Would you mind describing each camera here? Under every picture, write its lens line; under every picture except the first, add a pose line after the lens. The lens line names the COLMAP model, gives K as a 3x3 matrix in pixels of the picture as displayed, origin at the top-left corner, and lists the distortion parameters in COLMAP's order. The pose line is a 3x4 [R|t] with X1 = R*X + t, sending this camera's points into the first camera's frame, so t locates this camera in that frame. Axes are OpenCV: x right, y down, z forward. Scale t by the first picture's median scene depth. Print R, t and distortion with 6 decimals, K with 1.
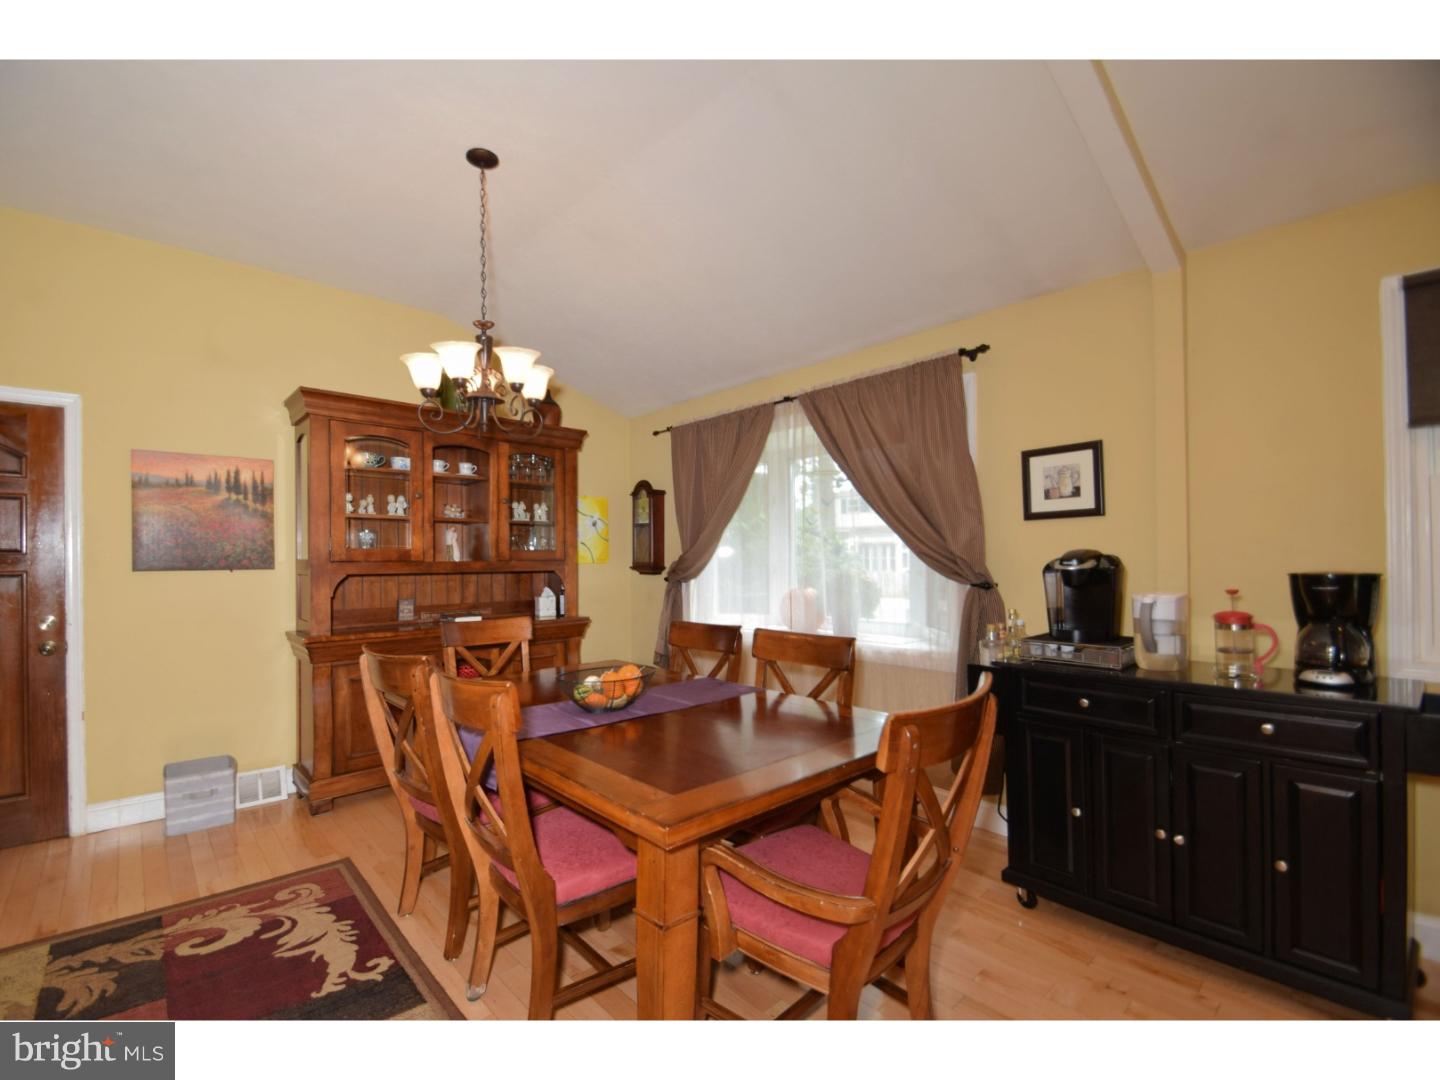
lens RADIAL K [[625.6, 0, 722.6], [0, 625.6, 549.1], [0, 0, 1]] dist [-0.014146, -0.001560]
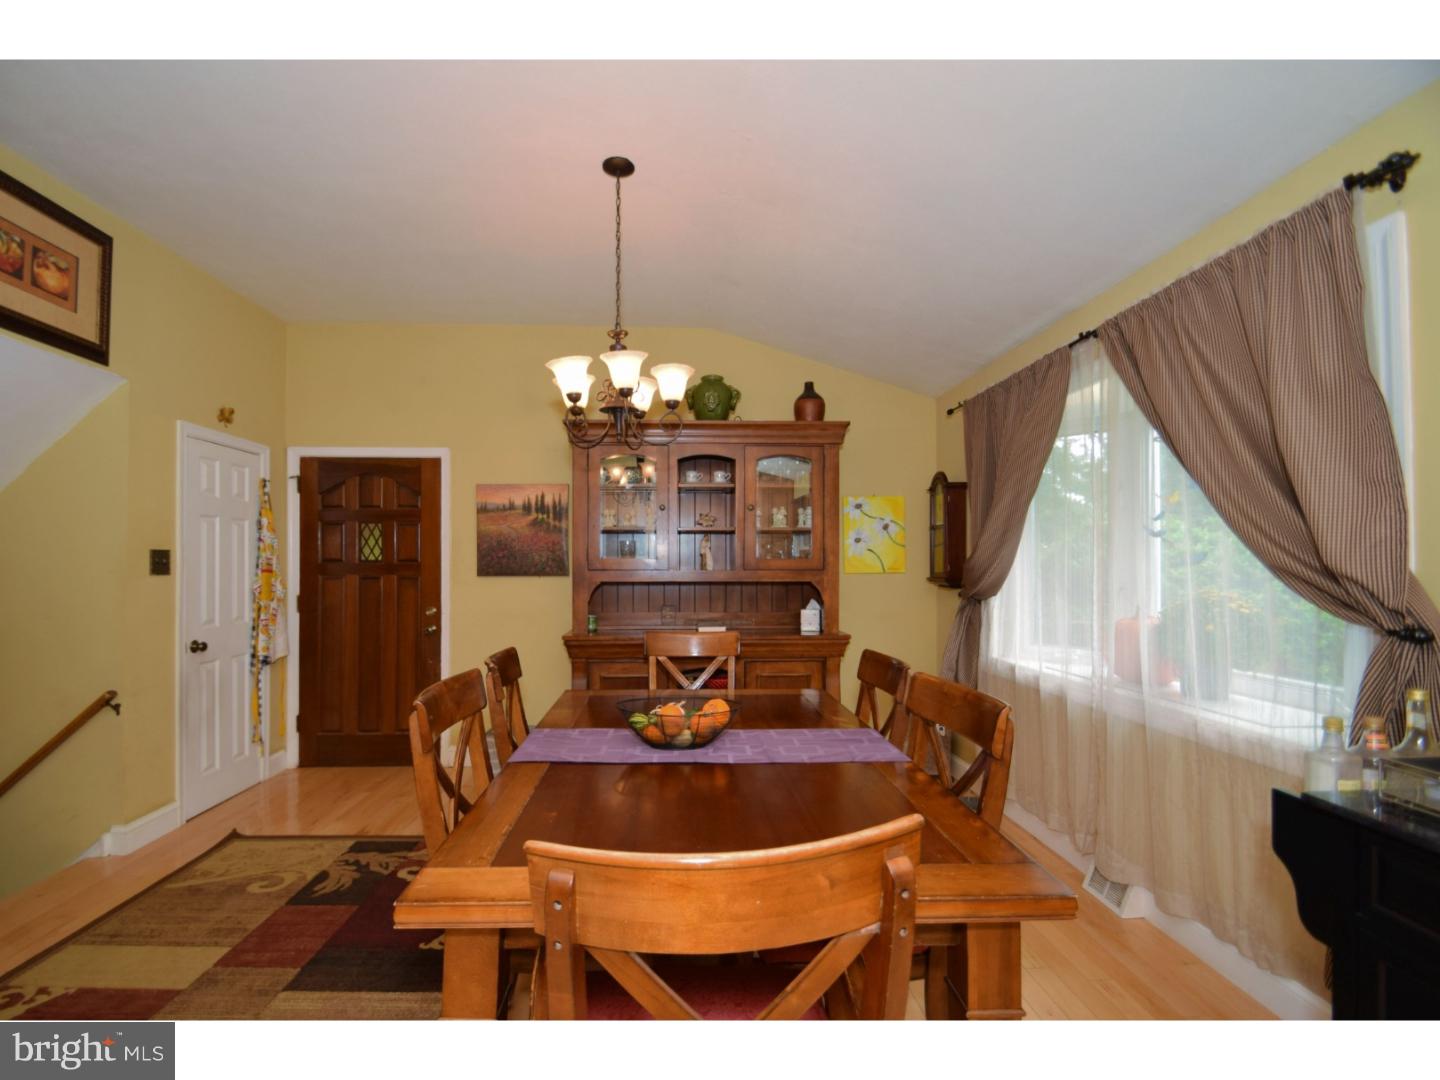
lens RADIAL K [[659.8, 0, 708.8], [0, 659.8, 552.0], [0, 0, 1]] dist [-0.014432, -0.004013]
pose [[0.755938, -0.006170, -0.654614, 0.311856], [0.006801, 0.999976, -0.001572, -0.009620], [0.654608, -0.003264, 0.755962, 0.231913]]
